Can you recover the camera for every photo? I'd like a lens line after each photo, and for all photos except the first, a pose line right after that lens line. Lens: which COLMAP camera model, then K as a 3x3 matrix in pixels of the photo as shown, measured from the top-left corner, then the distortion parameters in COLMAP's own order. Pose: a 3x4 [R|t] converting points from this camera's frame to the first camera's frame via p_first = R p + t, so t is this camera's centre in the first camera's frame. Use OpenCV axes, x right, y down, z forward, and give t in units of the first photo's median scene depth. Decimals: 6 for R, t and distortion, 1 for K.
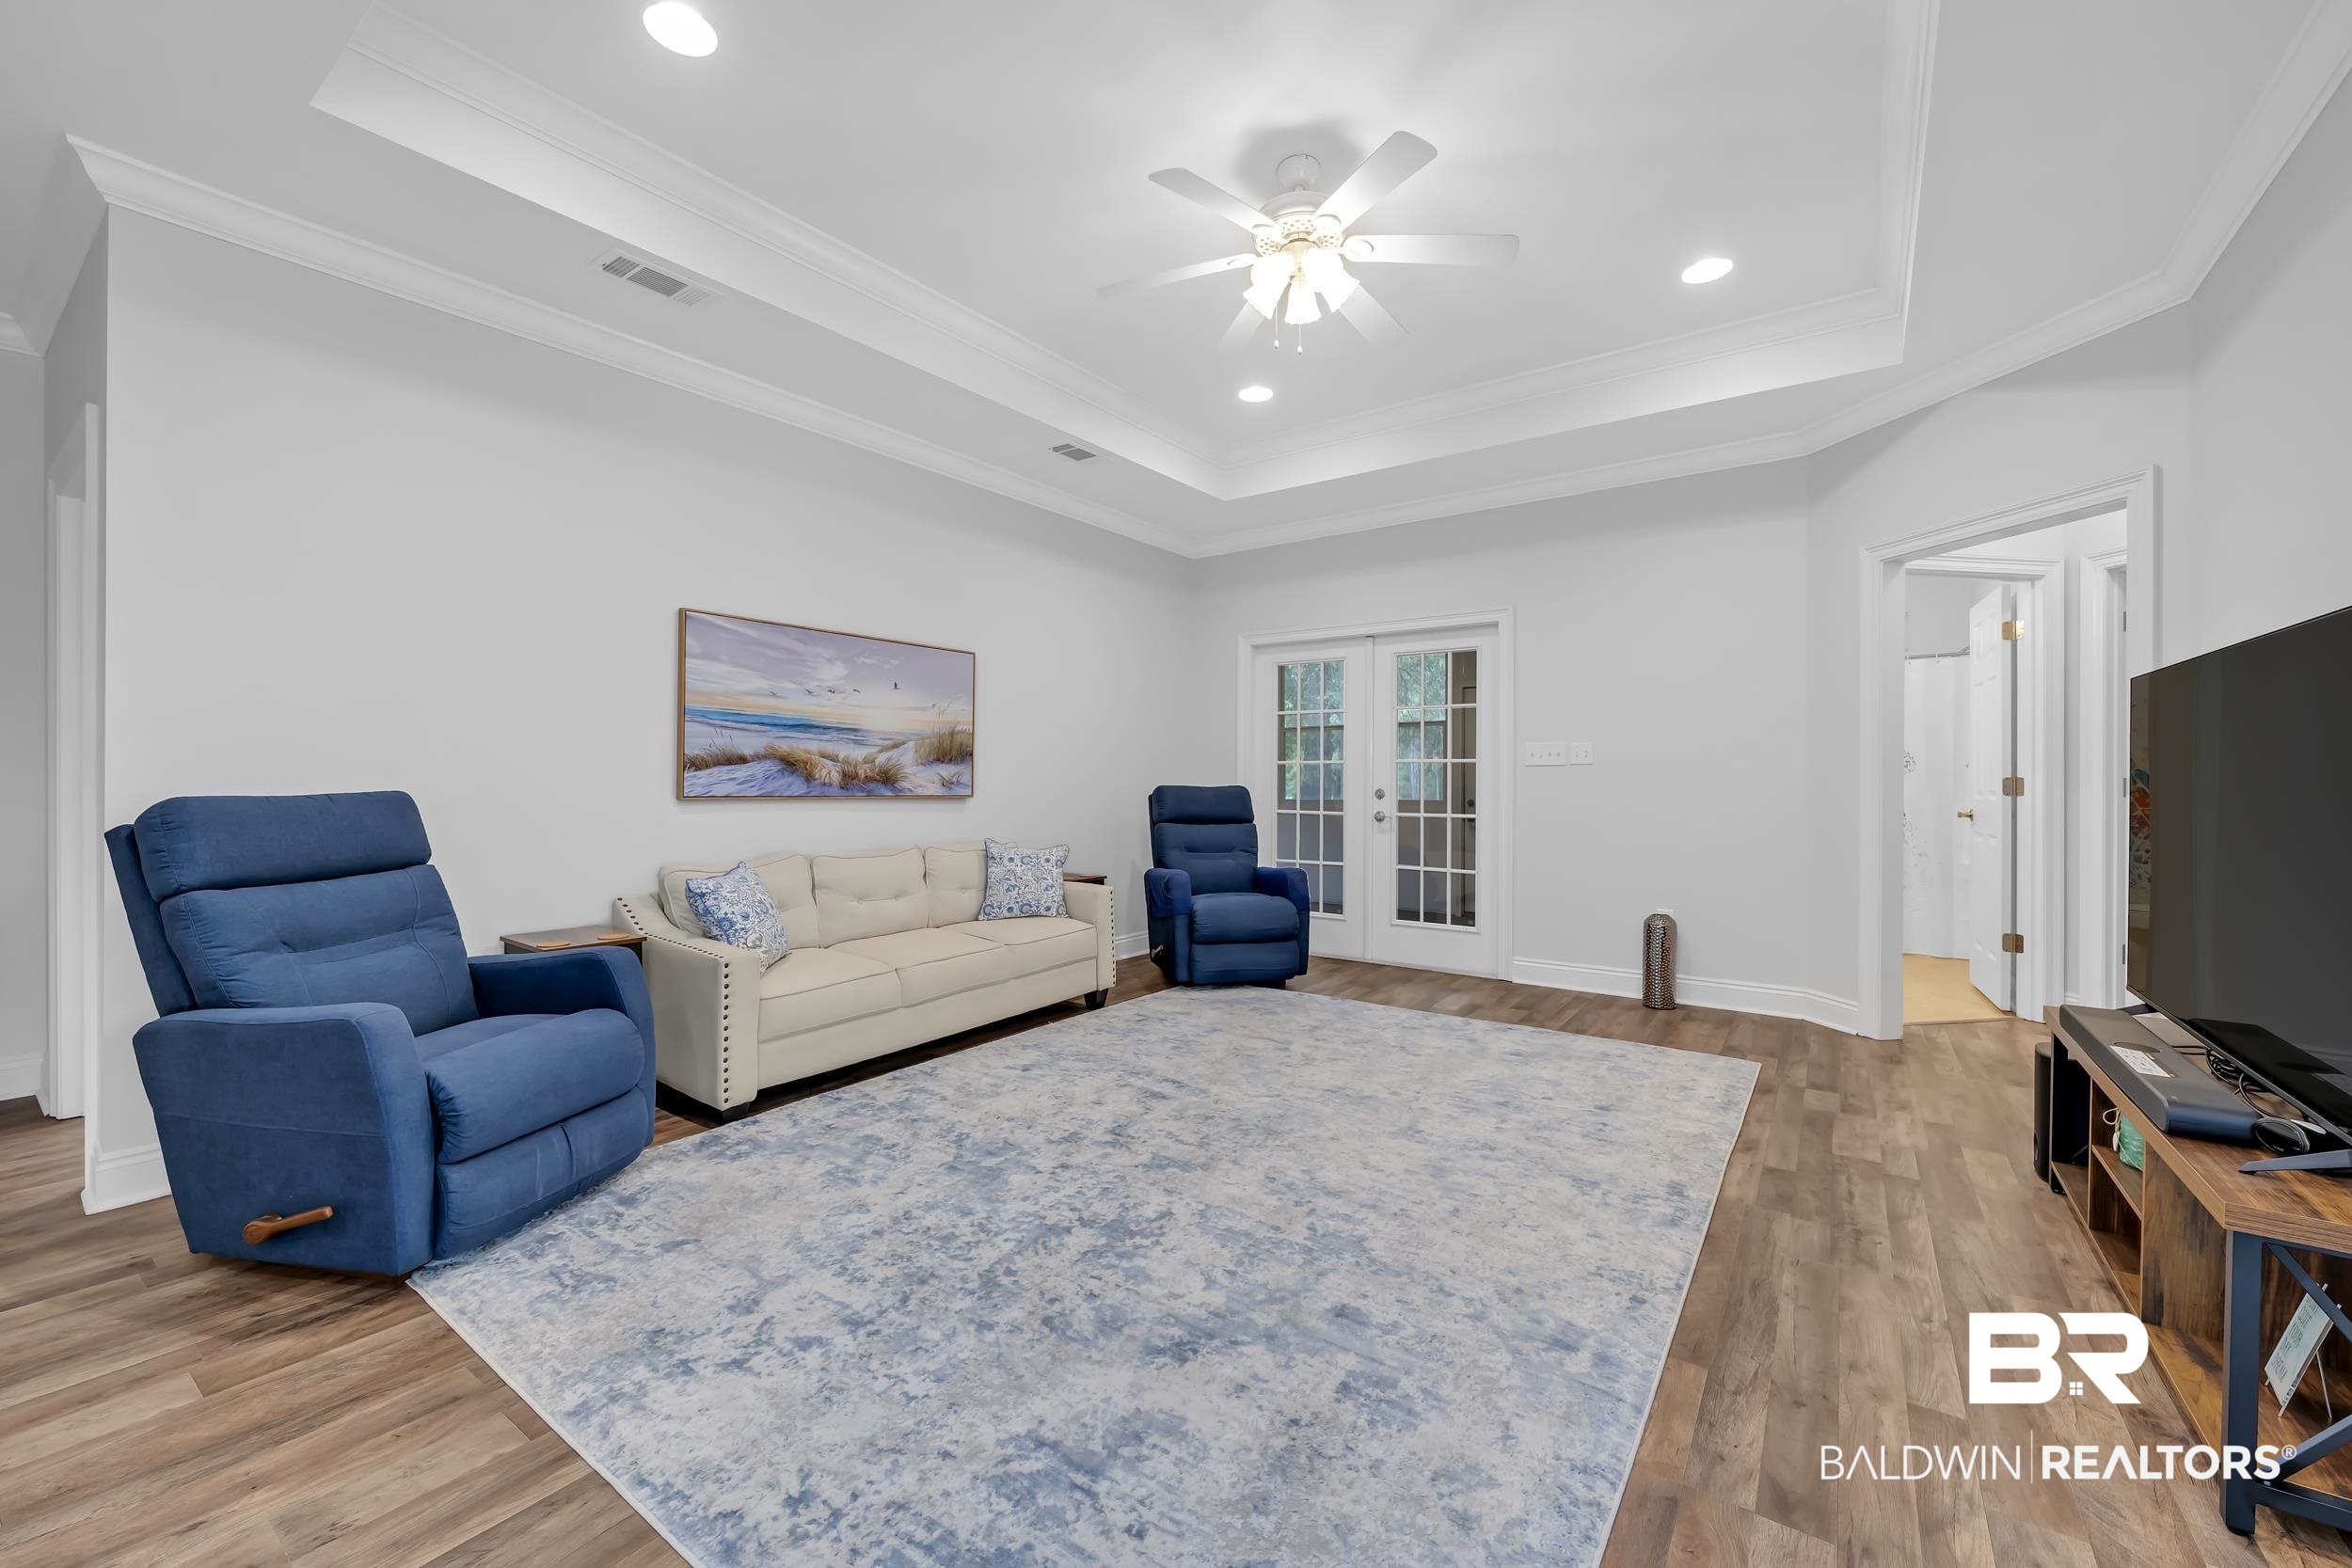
lens RADIAL K [[935.1, 0, 1176.0], [0, 935.1, 784.0], [0, 0, 1]] dist [-0.008077, 0.000215]
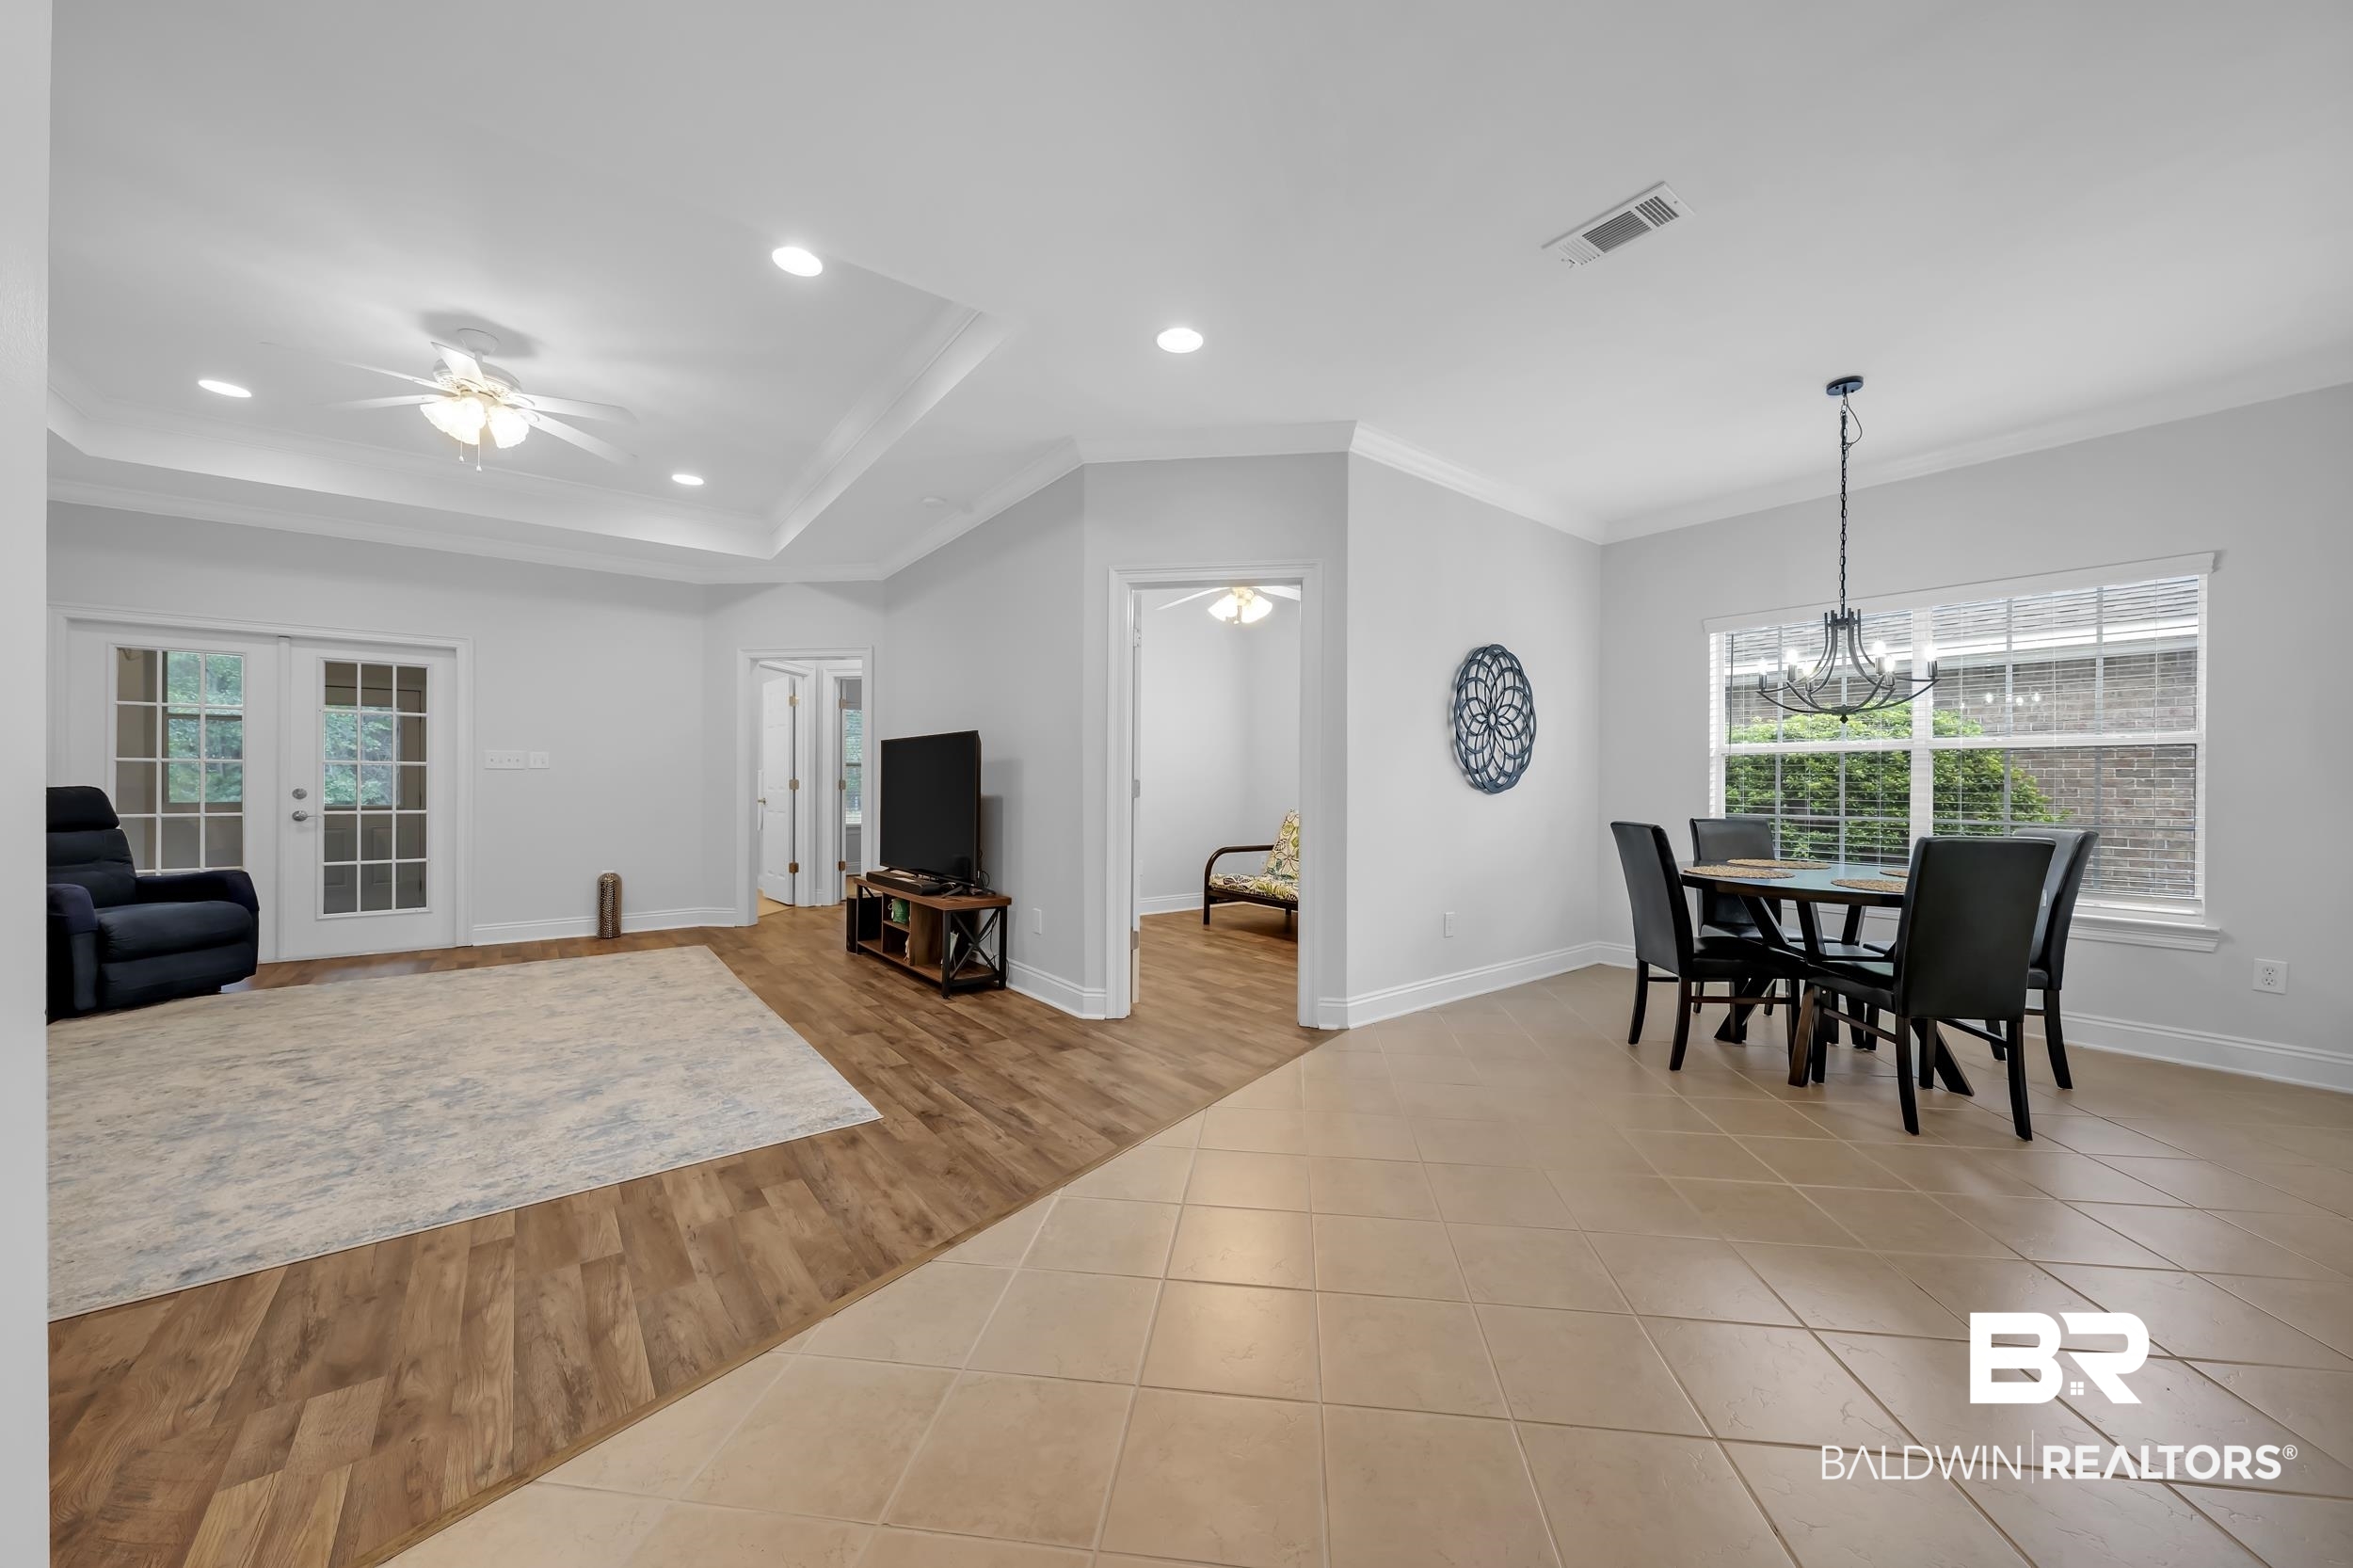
lens RADIAL K [[839.6, 0, 1176.5], [0, 839.6, 784.0], [0, 0, 1]] dist [0.000356, 0.000069]
pose [[0.288139, -0.001364, 0.957588, -0.496636], [0.002992, 0.999995, 0.000524, 0.002976], [-0.957584, 0.002714, 0.288142, -0.227607]]
